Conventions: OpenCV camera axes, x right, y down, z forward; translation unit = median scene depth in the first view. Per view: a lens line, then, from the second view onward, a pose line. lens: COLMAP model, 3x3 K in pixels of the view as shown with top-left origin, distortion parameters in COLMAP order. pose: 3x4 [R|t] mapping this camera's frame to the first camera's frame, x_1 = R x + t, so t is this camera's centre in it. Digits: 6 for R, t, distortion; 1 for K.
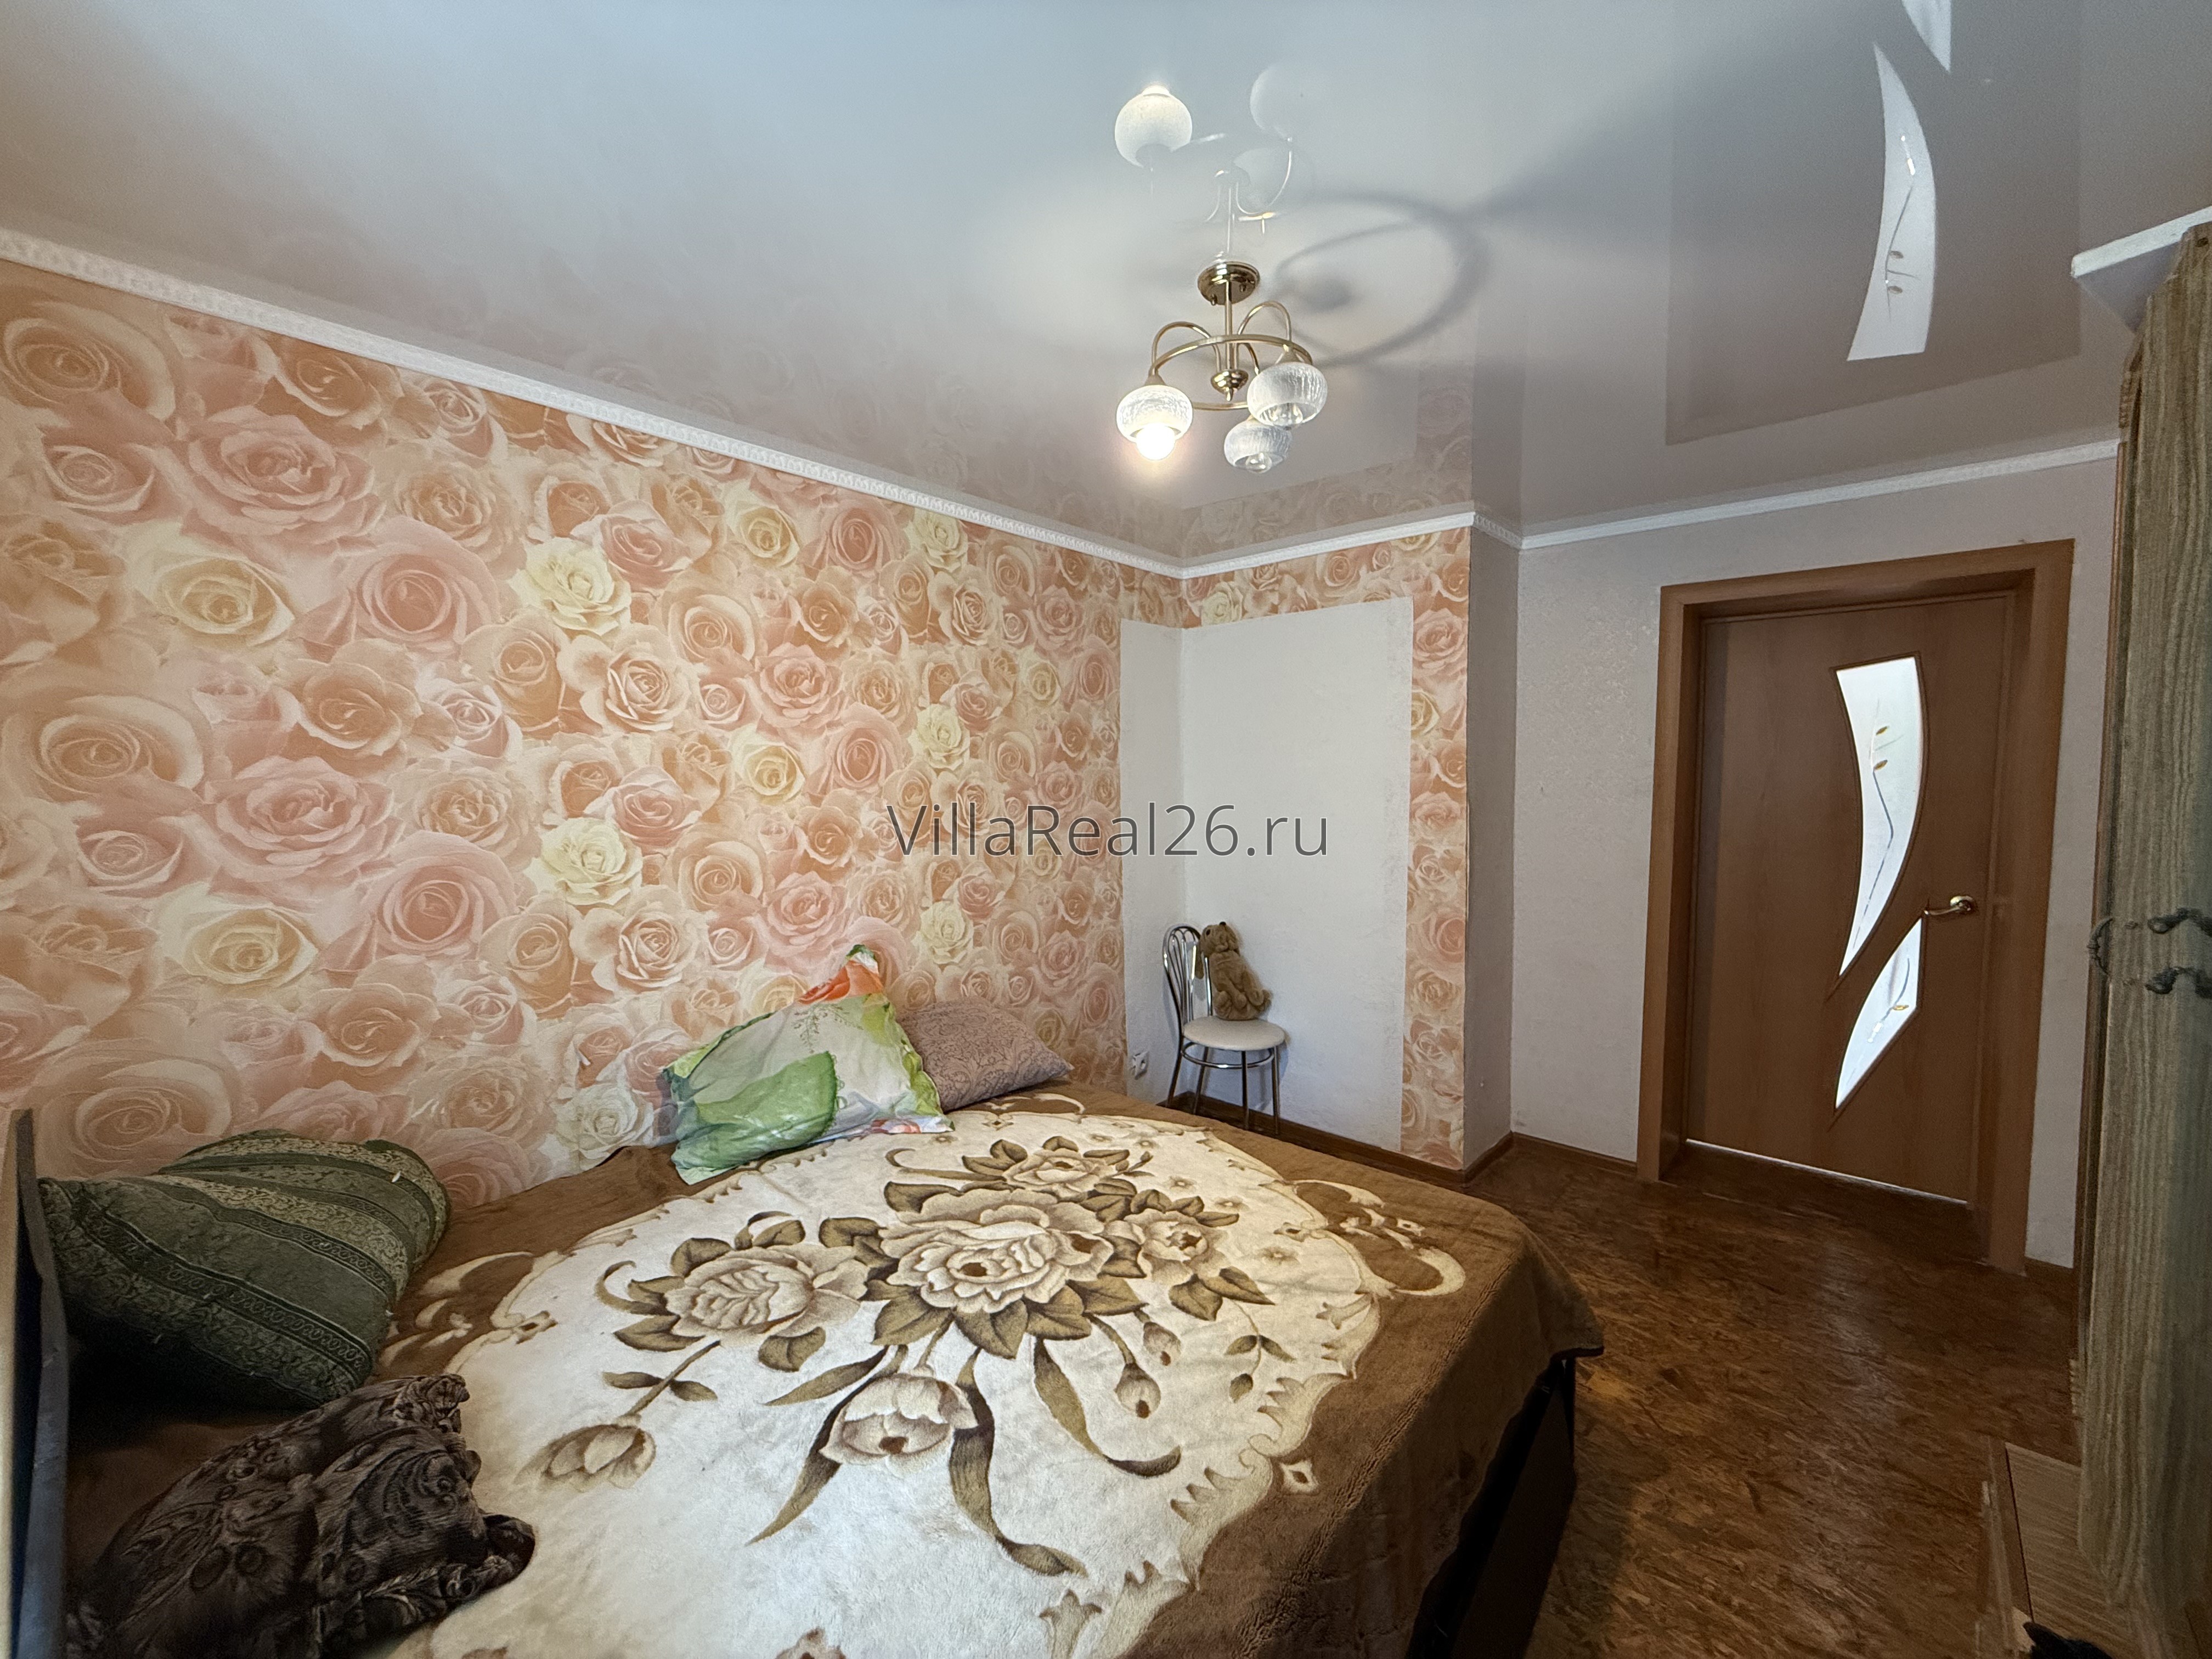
lens RADIAL K [[884.8, 0, 1106.9], [0, 884.8, 819.3], [0, 0, 1]] dist [0.000703, -0.000240]
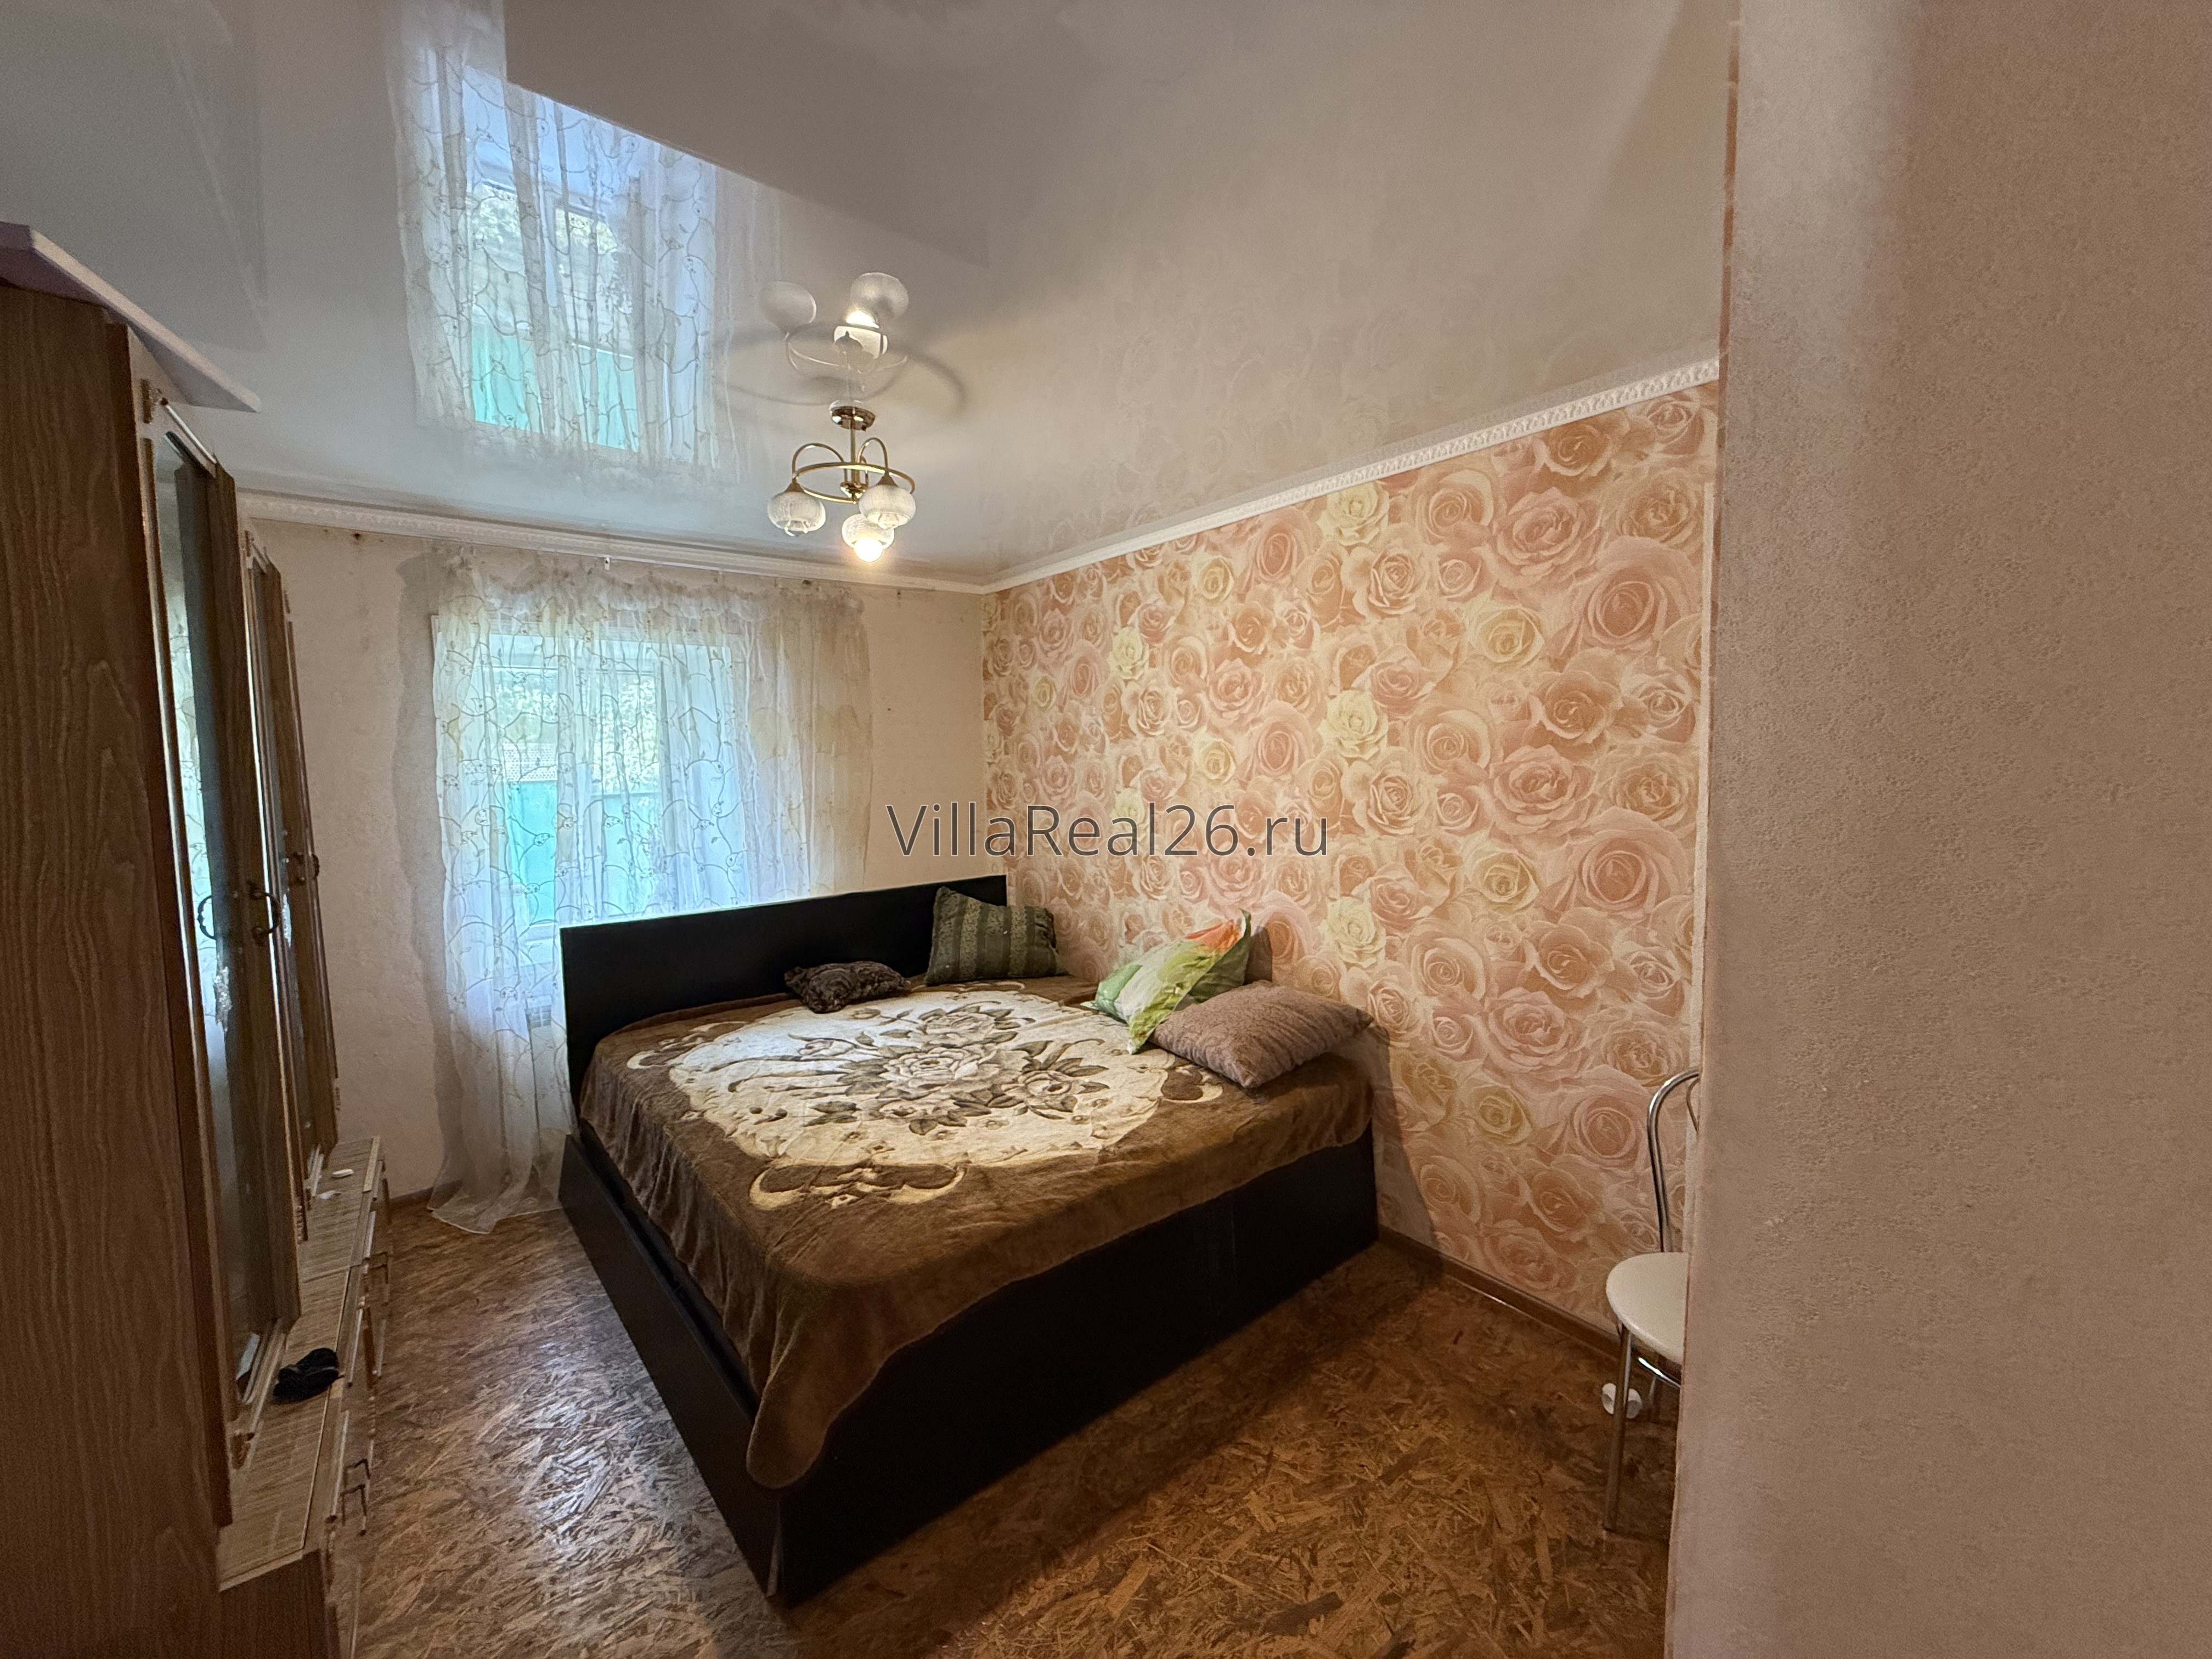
lens RADIAL K [[884.8, 0, 1107.7], [0, 884.8, 828.8], [0, 0, 1]] dist [0.000703, -0.000240]
pose [[-0.188764, 0.080388, -0.978727, 1.080776], [-0.045305, 0.994870, 0.090452, -0.075575], [0.980977, 0.061416, -0.184154, 1.252564]]
